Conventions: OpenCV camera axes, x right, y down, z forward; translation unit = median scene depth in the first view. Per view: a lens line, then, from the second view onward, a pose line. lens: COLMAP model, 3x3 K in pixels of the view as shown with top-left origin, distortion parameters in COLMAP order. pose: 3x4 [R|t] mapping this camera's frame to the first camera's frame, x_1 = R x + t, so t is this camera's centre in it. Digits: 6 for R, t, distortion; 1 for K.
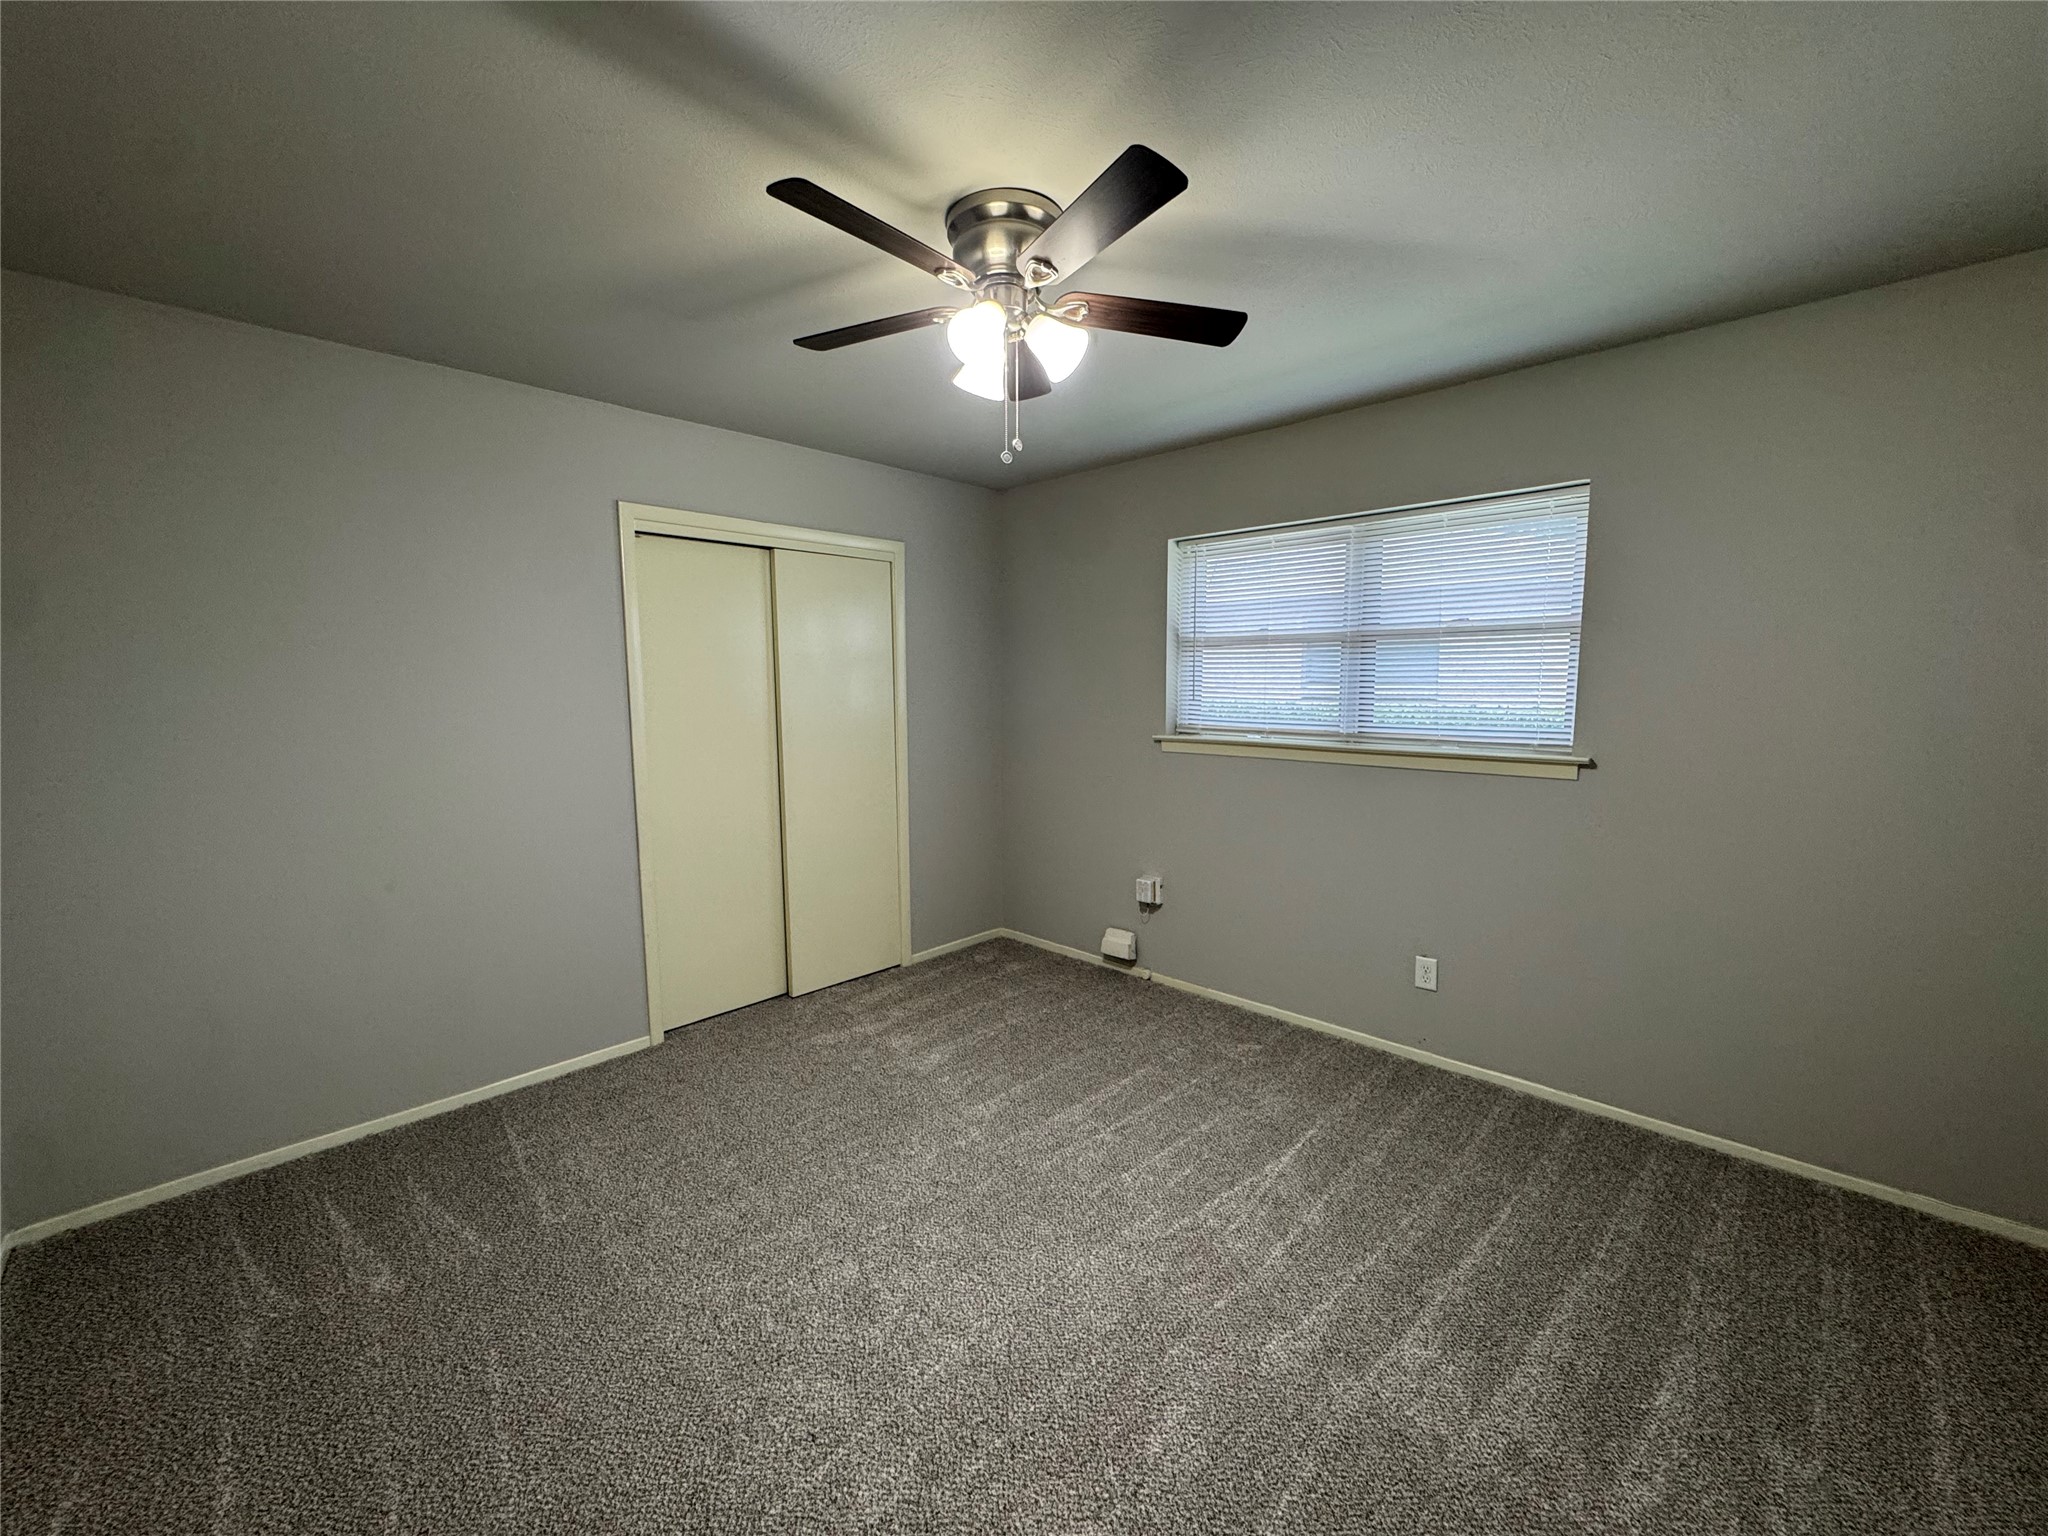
lens RADIAL K [[818.8, 0, 1021.5], [0, 818.8, 768.4], [0, 0, 1]] dist [-0.004113, 0.000117]
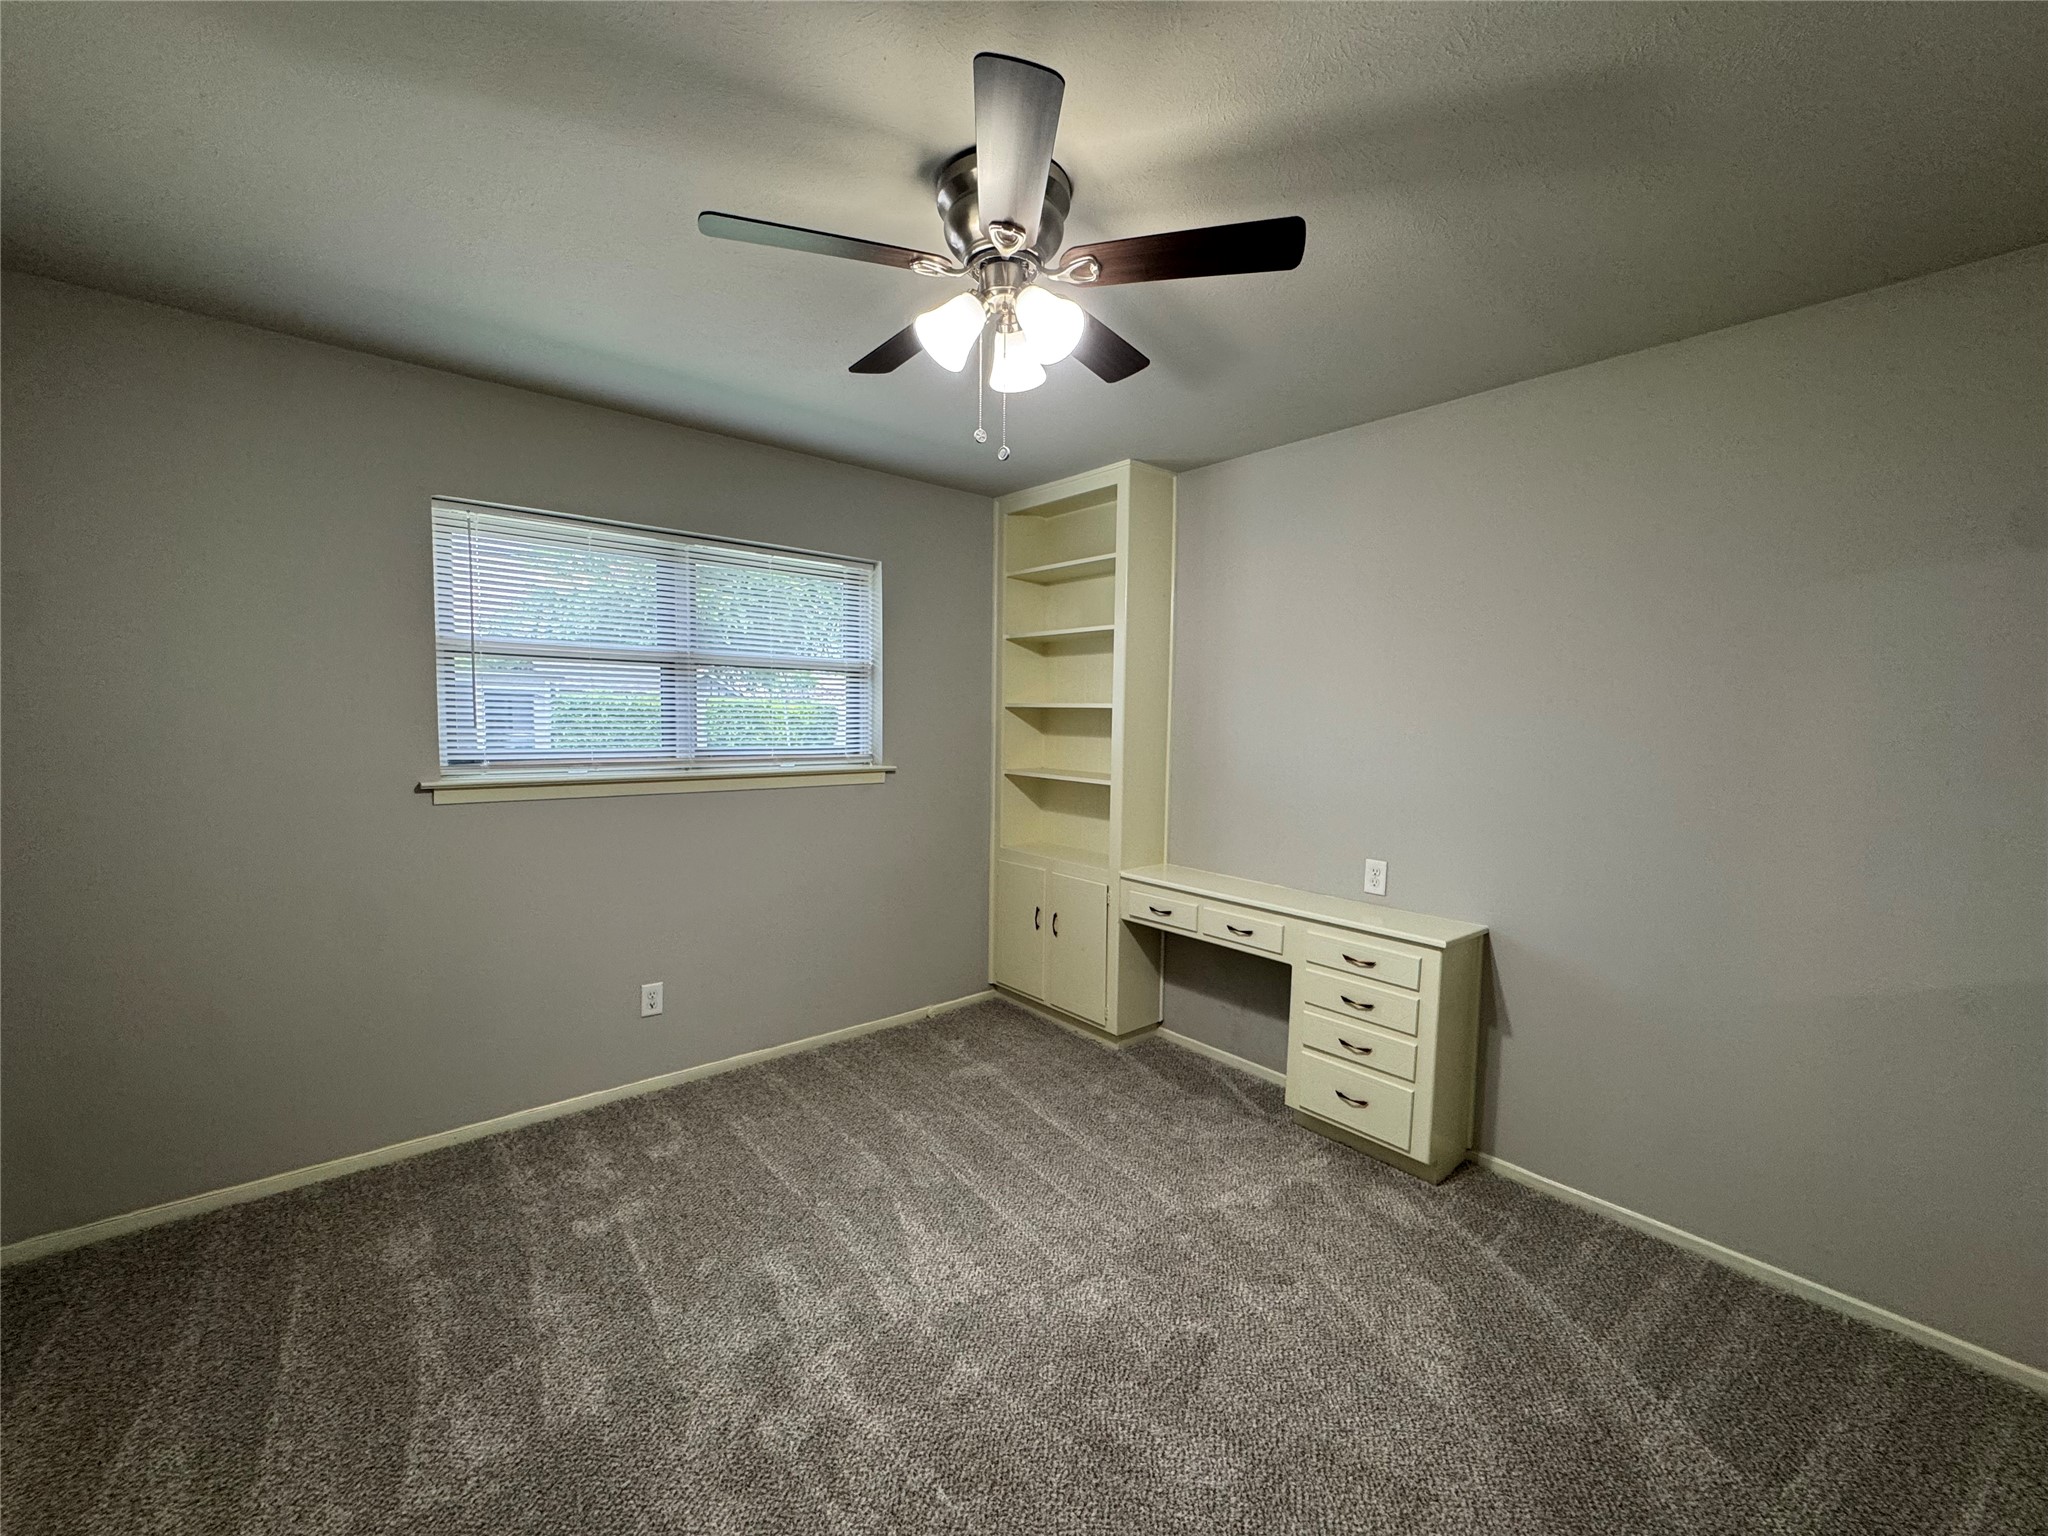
lens RADIAL K [[818.8, 0, 1021.5], [0, 818.8, 768.4], [0, 0, 1]] dist [-0.004113, 0.000117]
pose [[0.093791, -0.064591, 0.993494, -0.497016], [0.094799, 0.993939, 0.055671, -0.046183], [-0.991068, 0.088961, 0.099346, 0.495111]]
